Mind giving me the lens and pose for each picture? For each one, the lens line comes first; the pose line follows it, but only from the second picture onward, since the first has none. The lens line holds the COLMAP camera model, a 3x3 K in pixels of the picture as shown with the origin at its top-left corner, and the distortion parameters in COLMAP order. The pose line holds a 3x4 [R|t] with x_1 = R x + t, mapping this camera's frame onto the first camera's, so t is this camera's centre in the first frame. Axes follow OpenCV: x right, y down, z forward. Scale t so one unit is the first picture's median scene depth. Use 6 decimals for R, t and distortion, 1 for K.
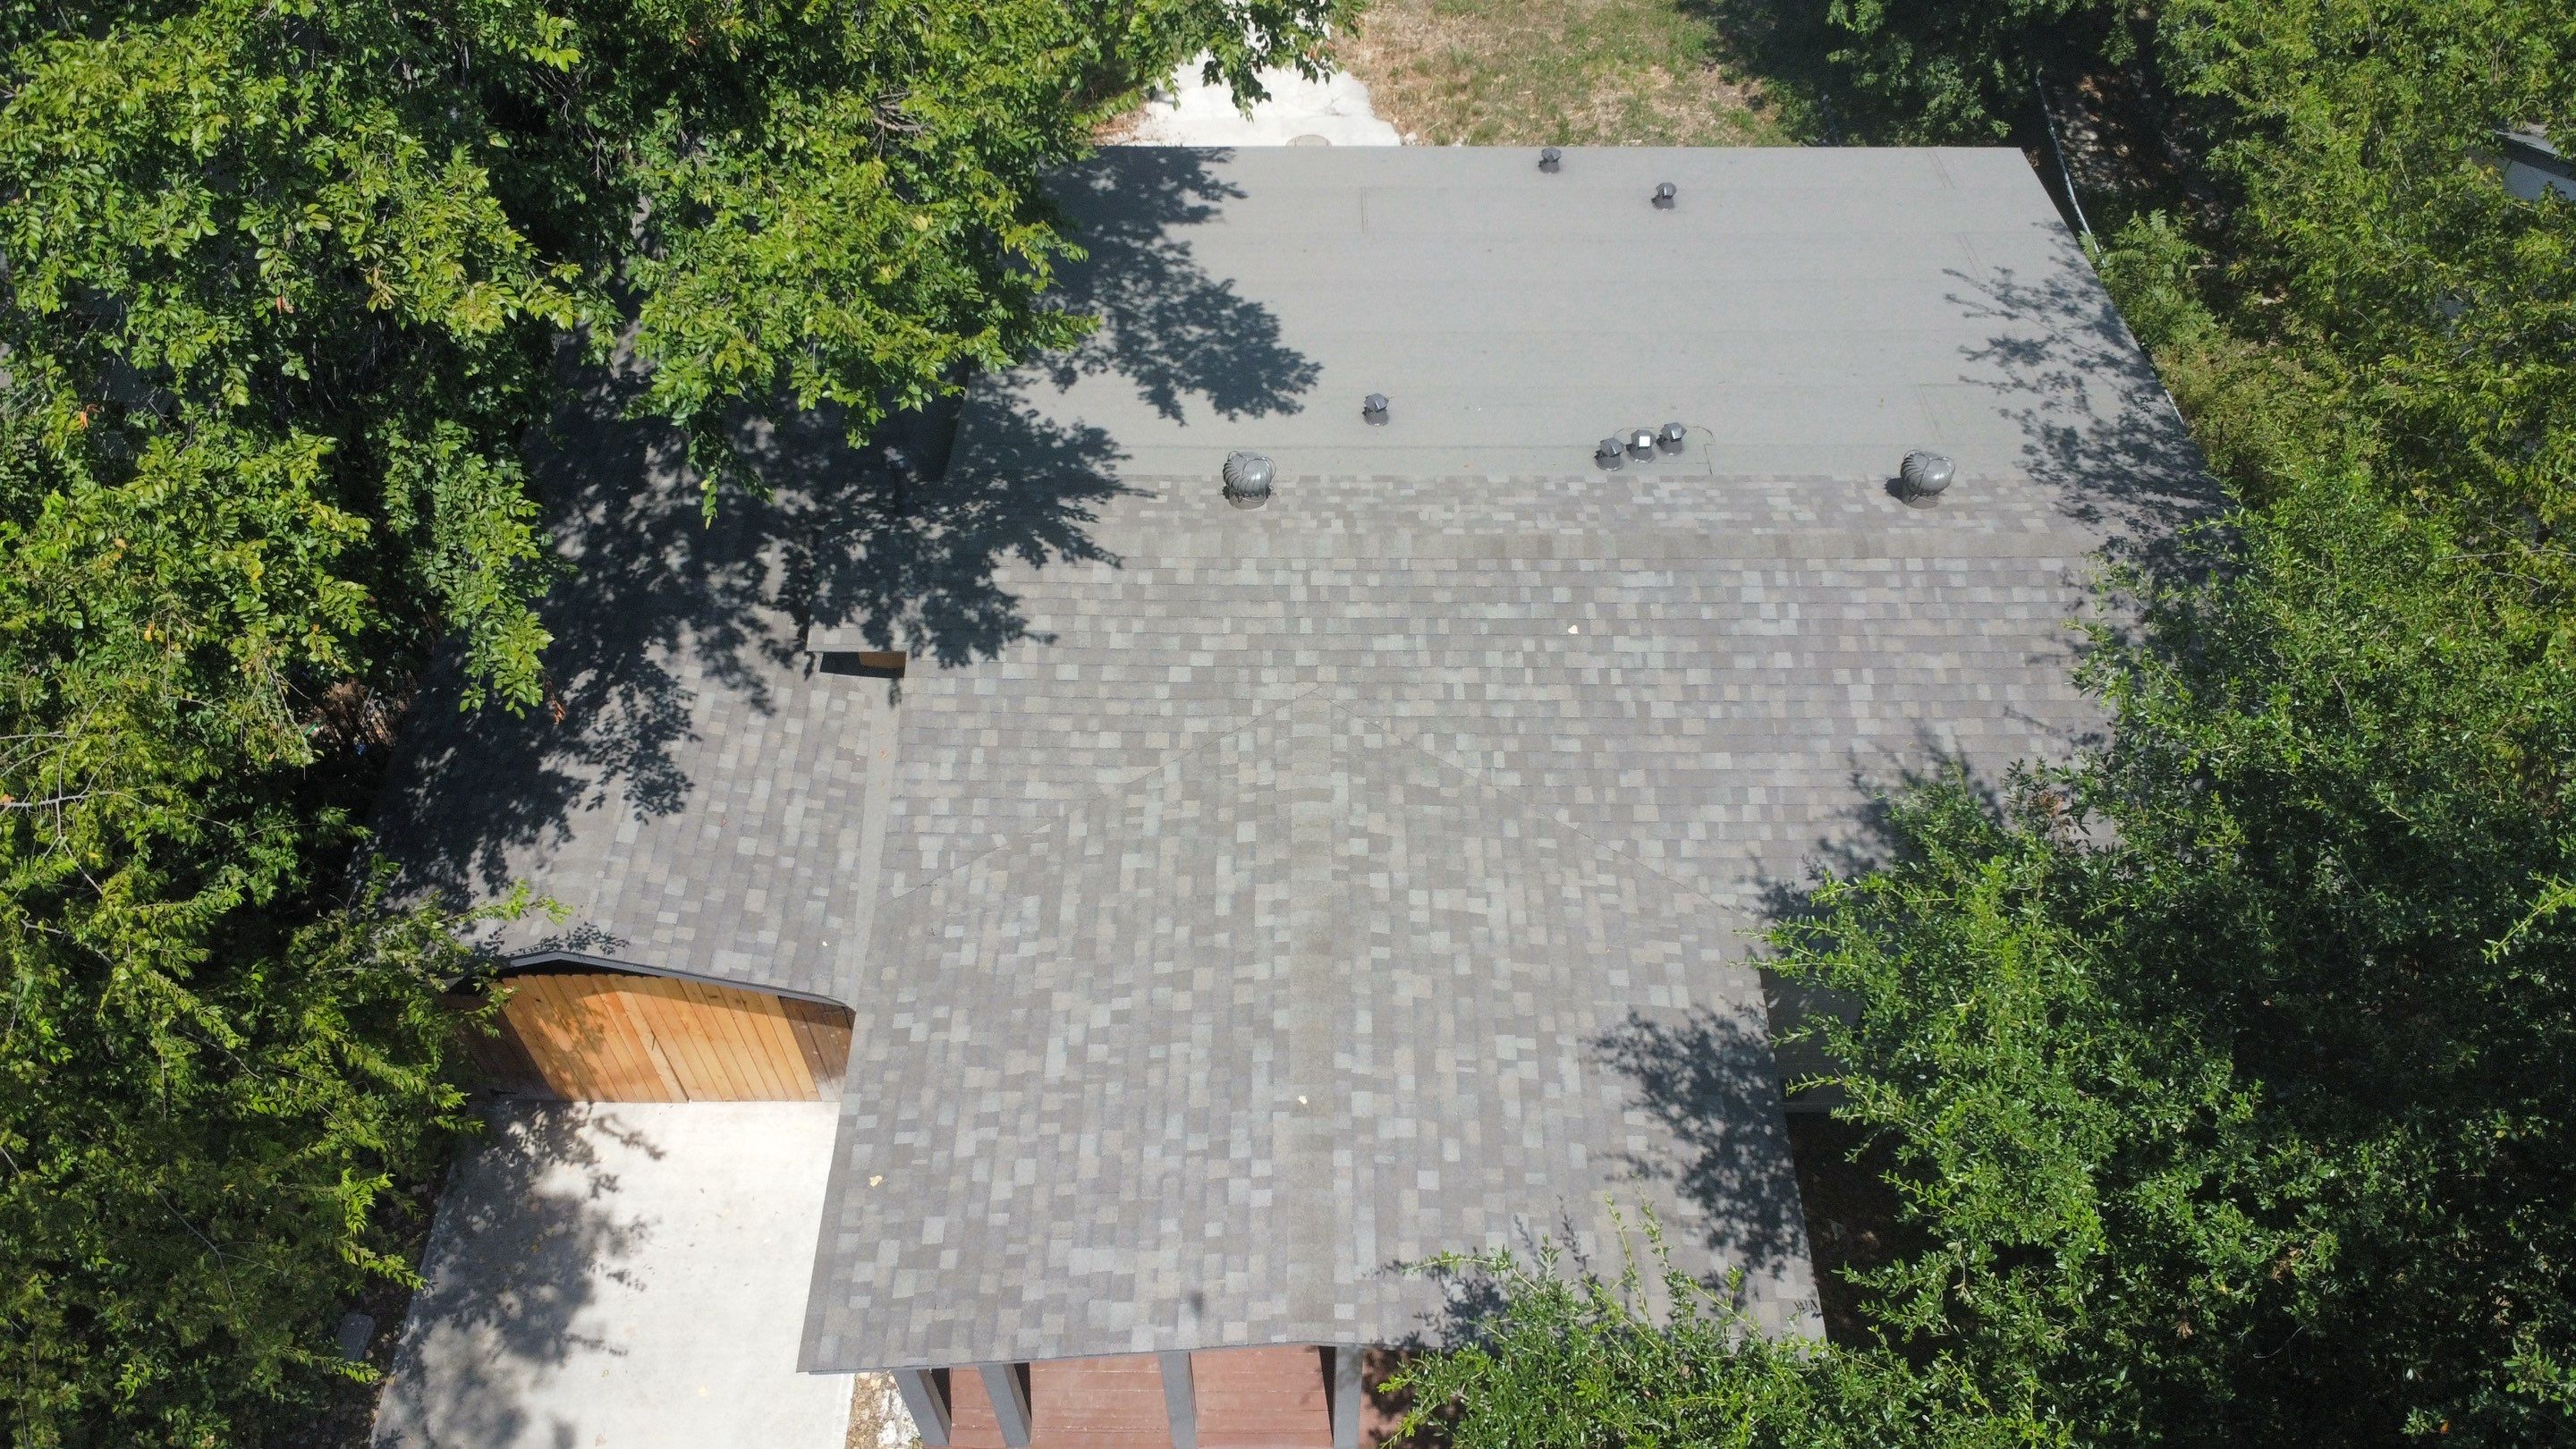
lens RADIAL K [[1863.0, 0, 1286.2], [0, 1863.0, 740.8], [0, 0, 1]] dist [-0.030272, -0.009123]
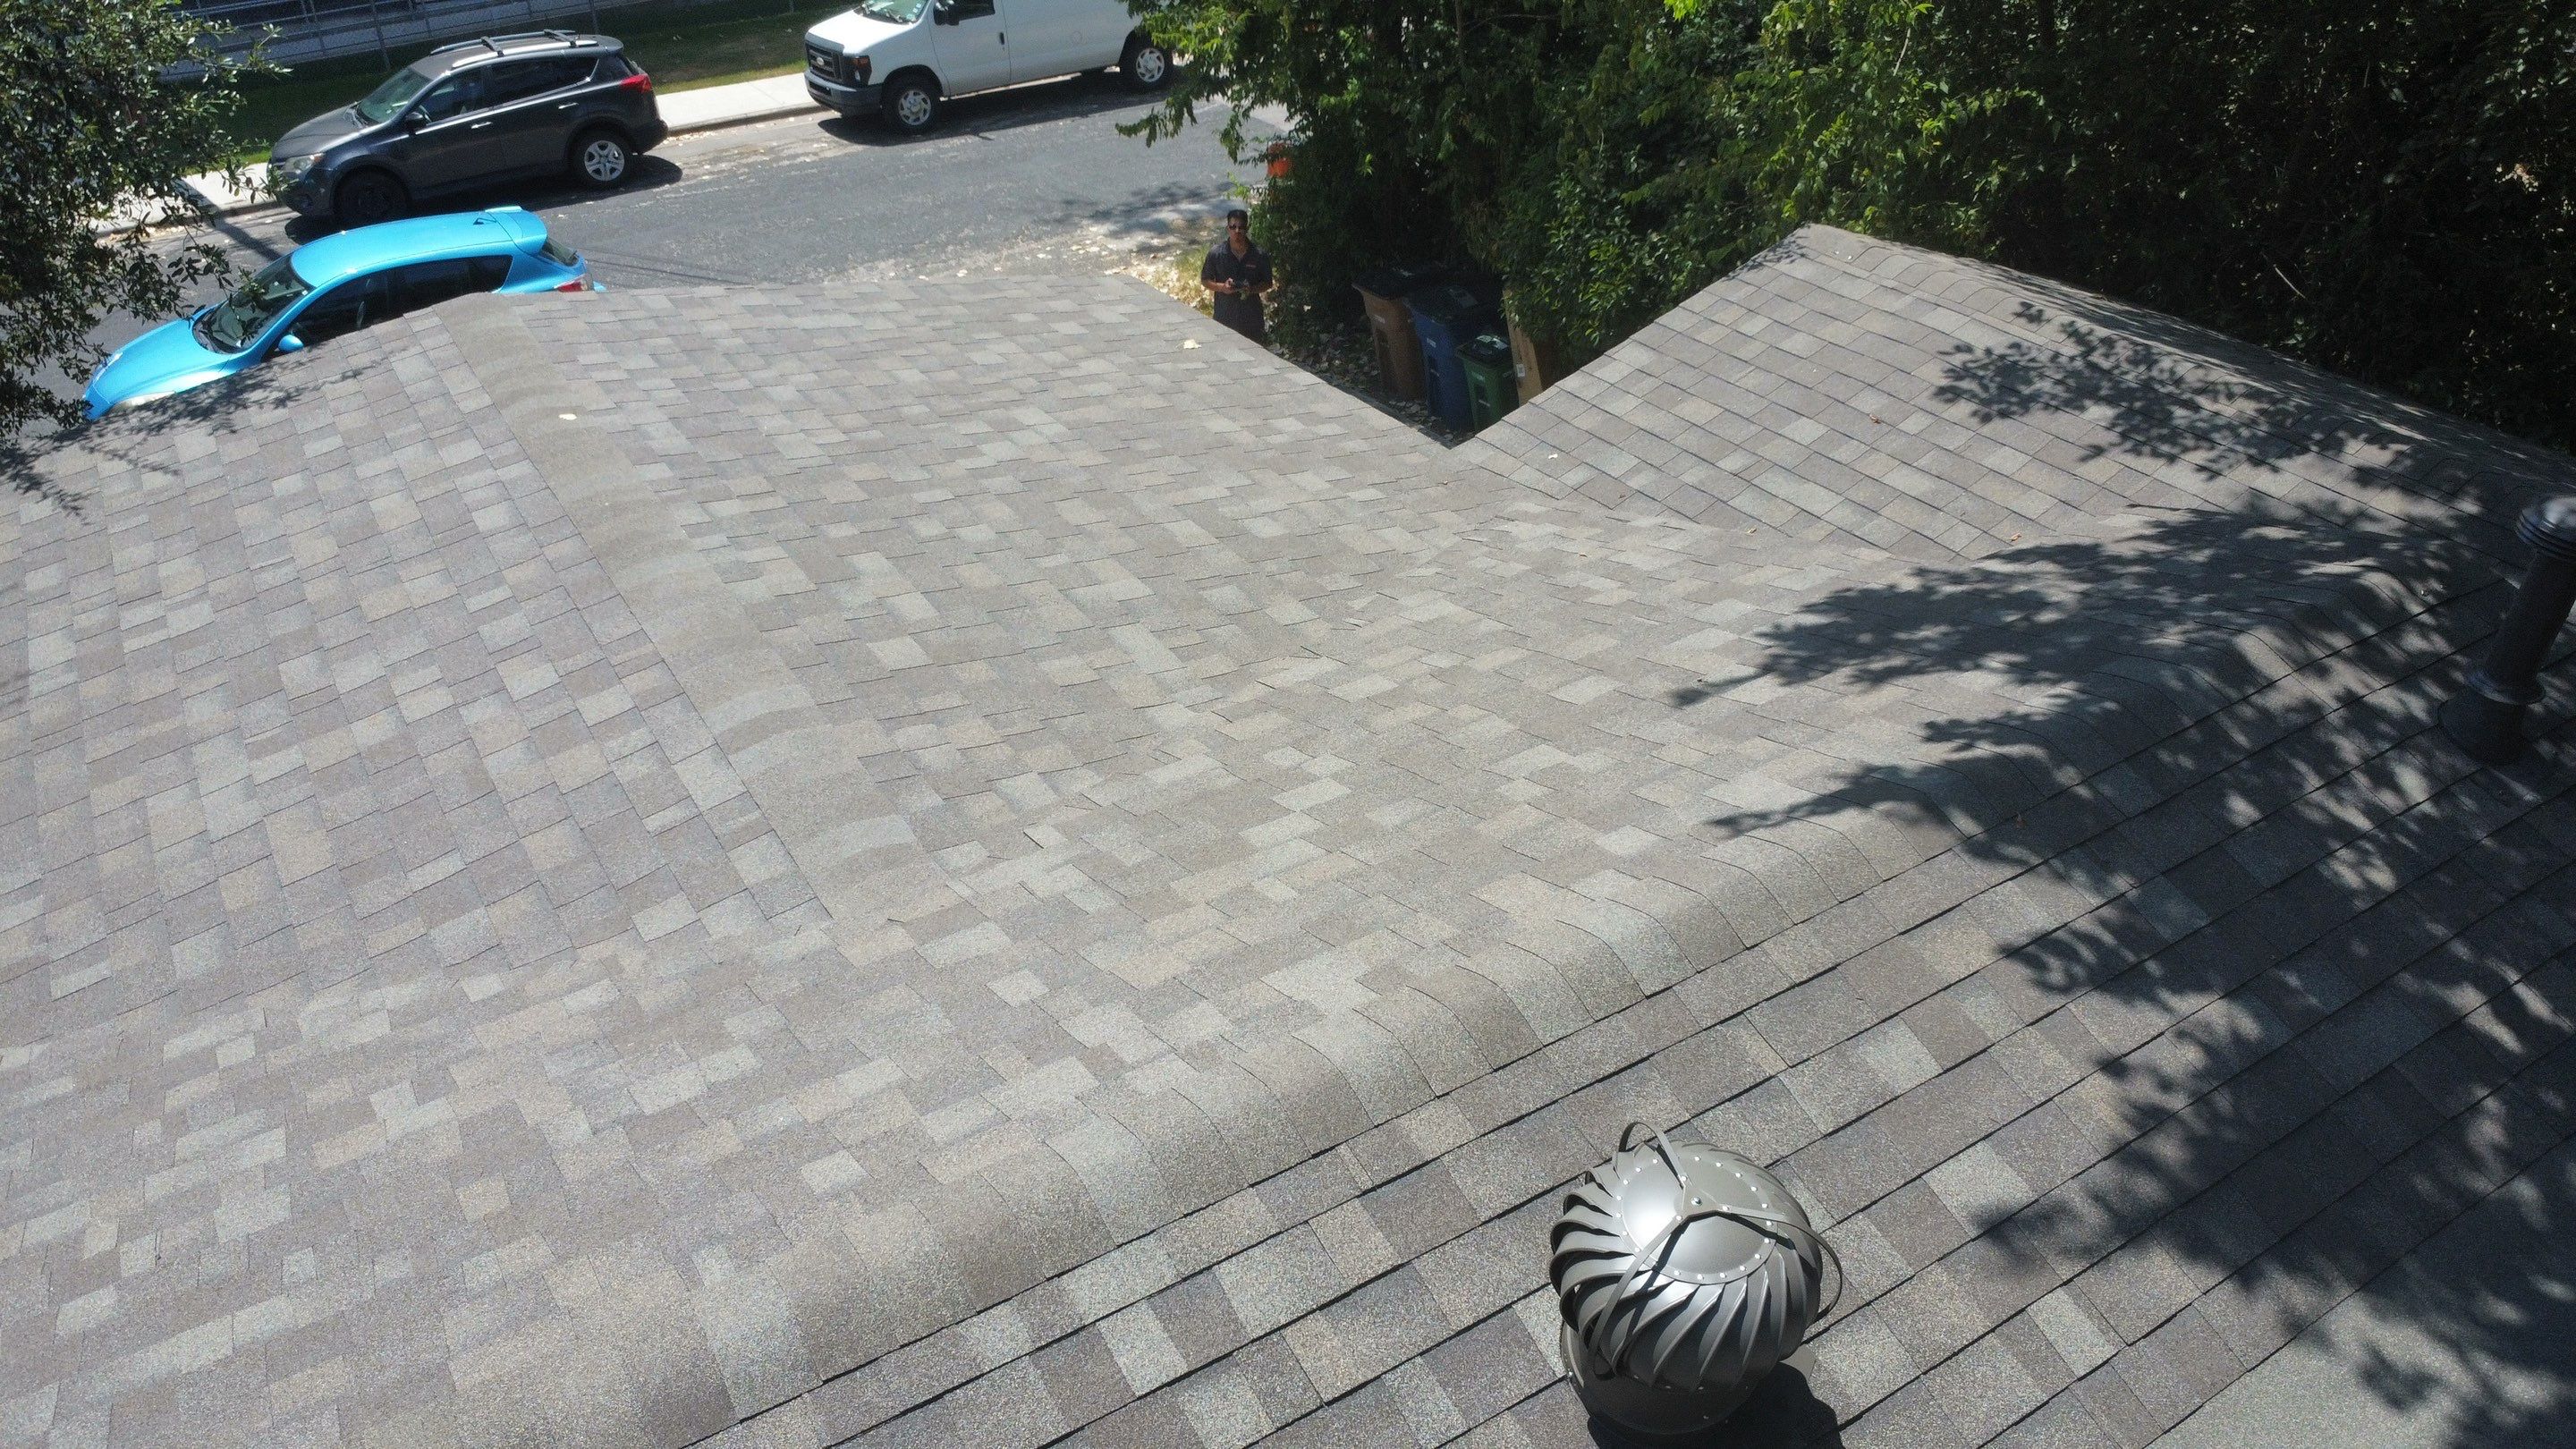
lens RADIAL K [[1863.0, 0, 1286.1], [0, 1863.0, 727.7], [0, 0, 1]] dist [-0.030272, -0.009123]
pose [[-0.846243, 0.294702, -0.443874, 0.079504], [-0.407114, 0.179766, 0.895512, -0.299925], [0.343703, 0.938528, -0.032148, 0.925136]]
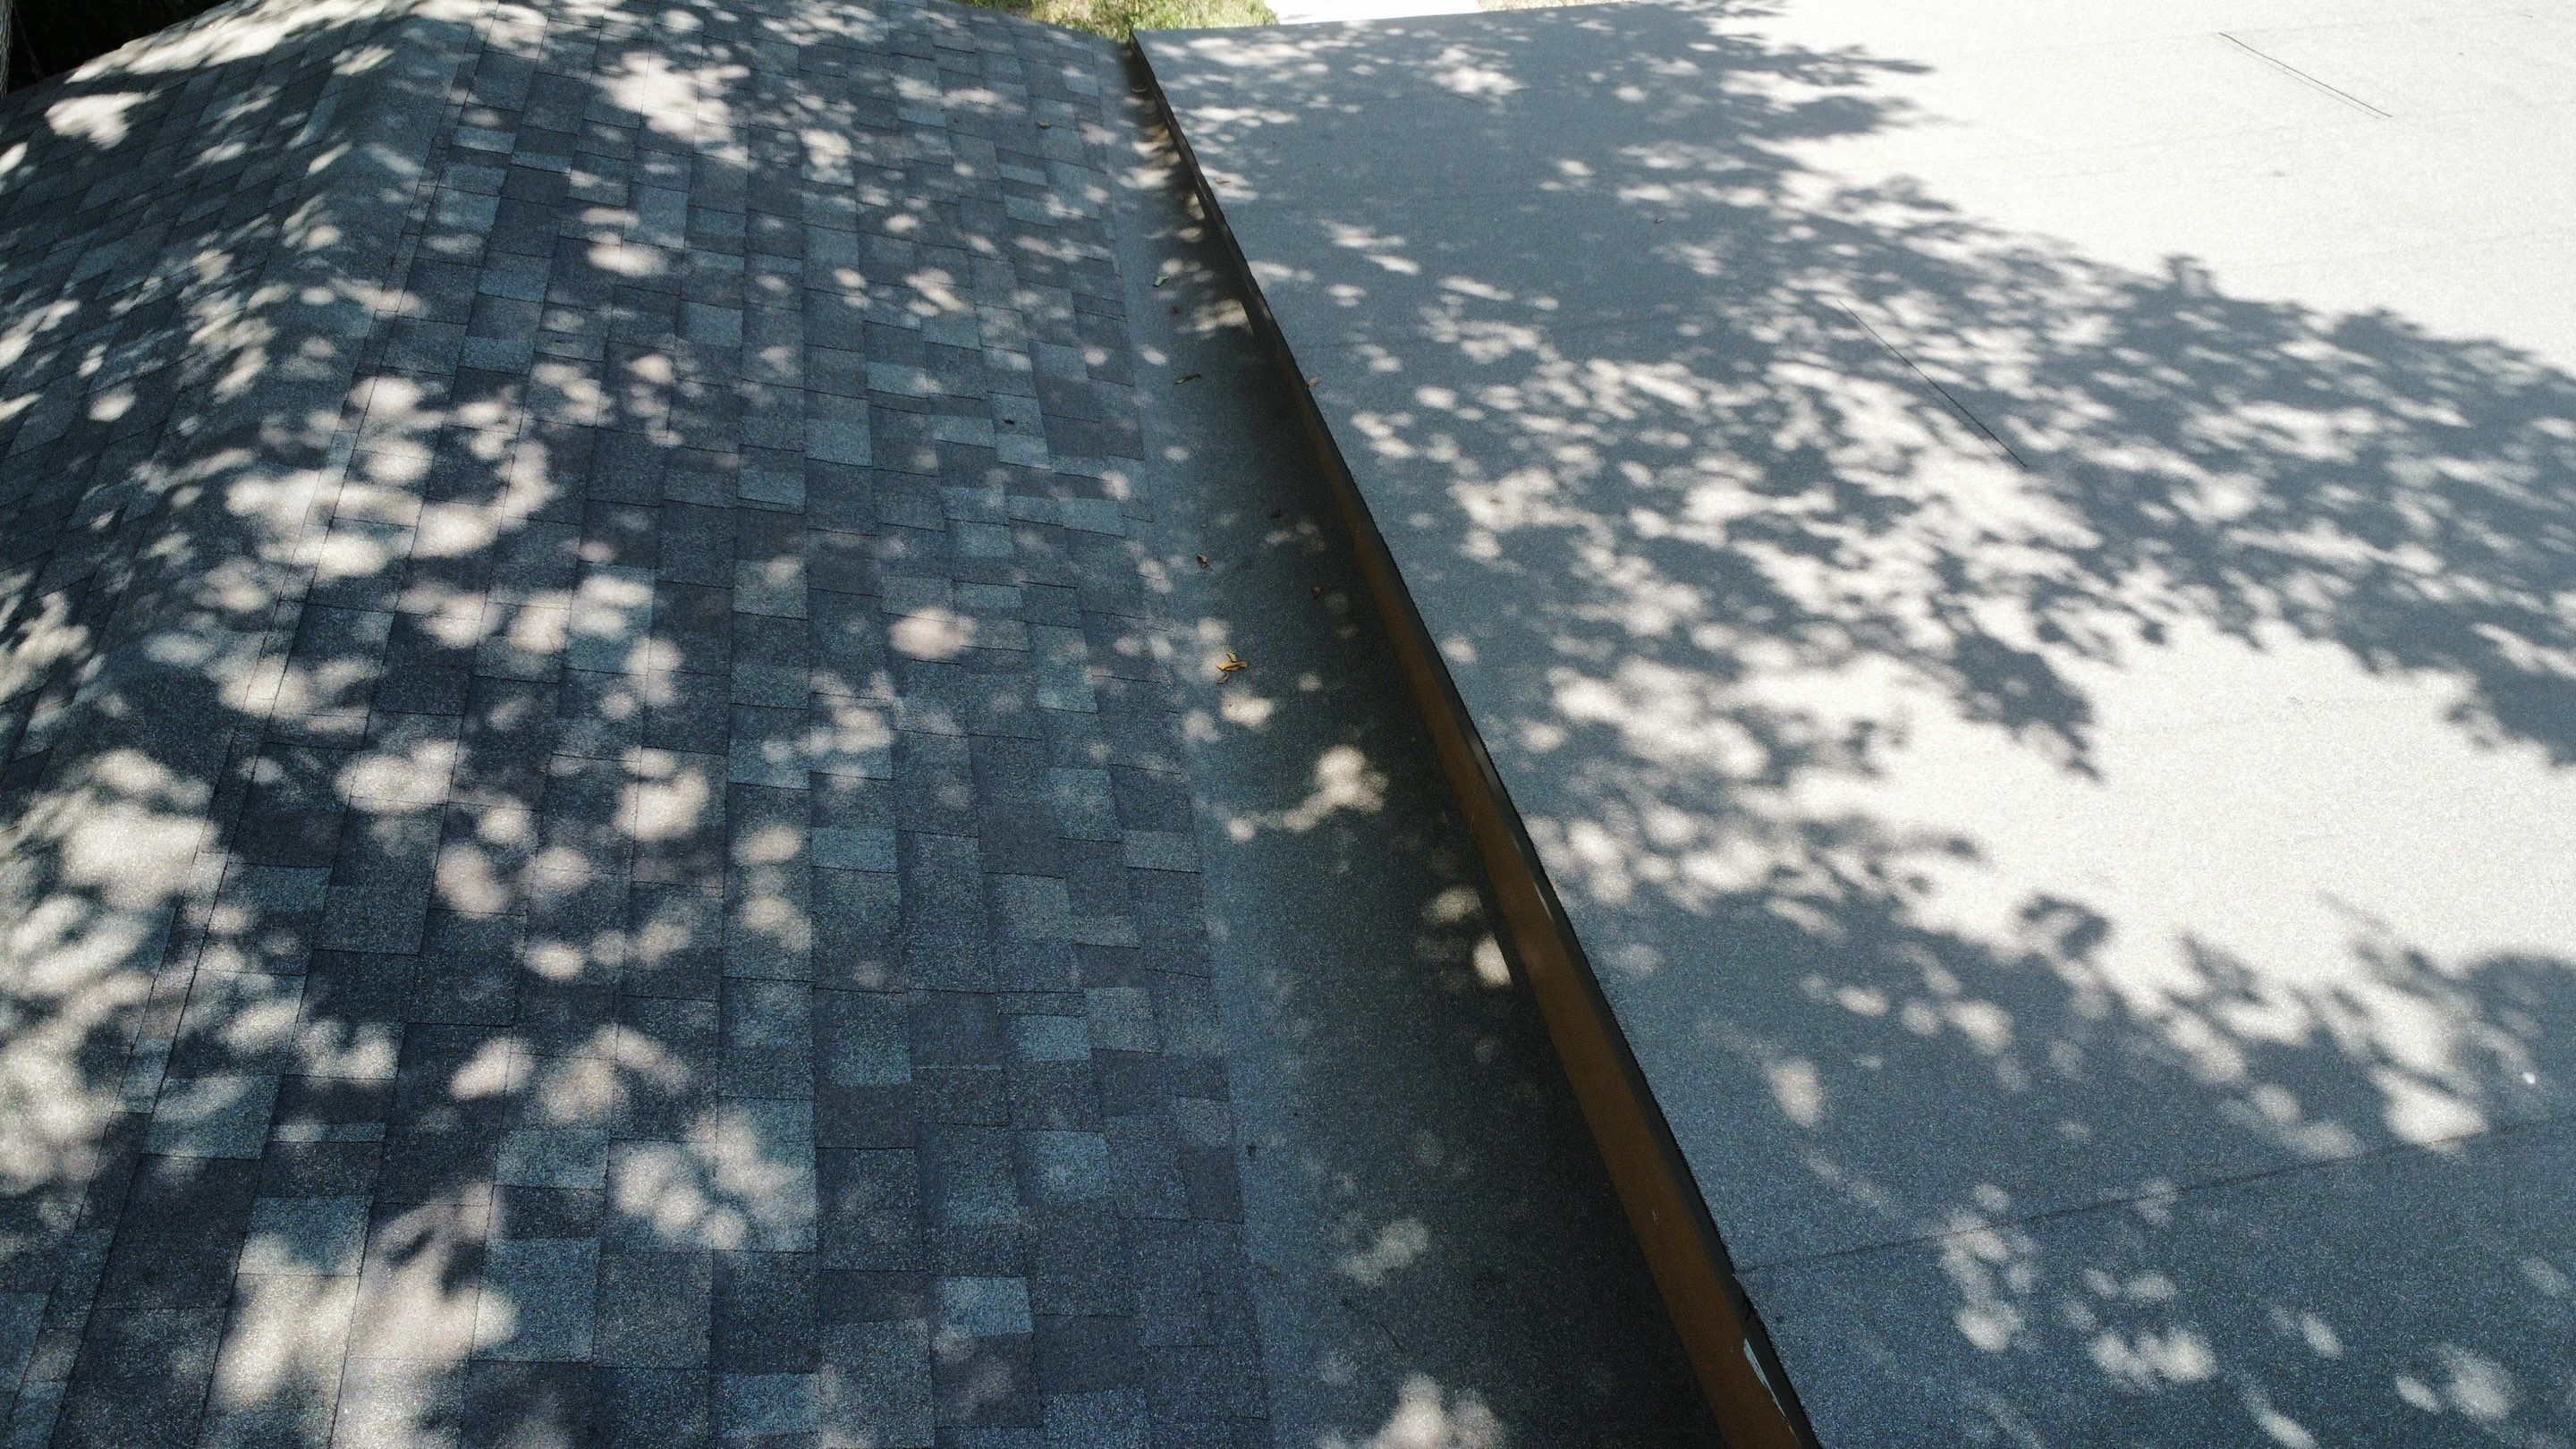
lens RADIAL K [[1863.0, 0, 1290.9], [0, 1863.0, 712.2], [0, 0, 1]] dist [-0.030272, -0.009123]
pose [[0.975932, -0.142693, 0.164908, -0.244424], [0.167702, 0.974472, -0.149267, -0.192822], [-0.139399, 0.173330, 0.974948, 0.896940]]
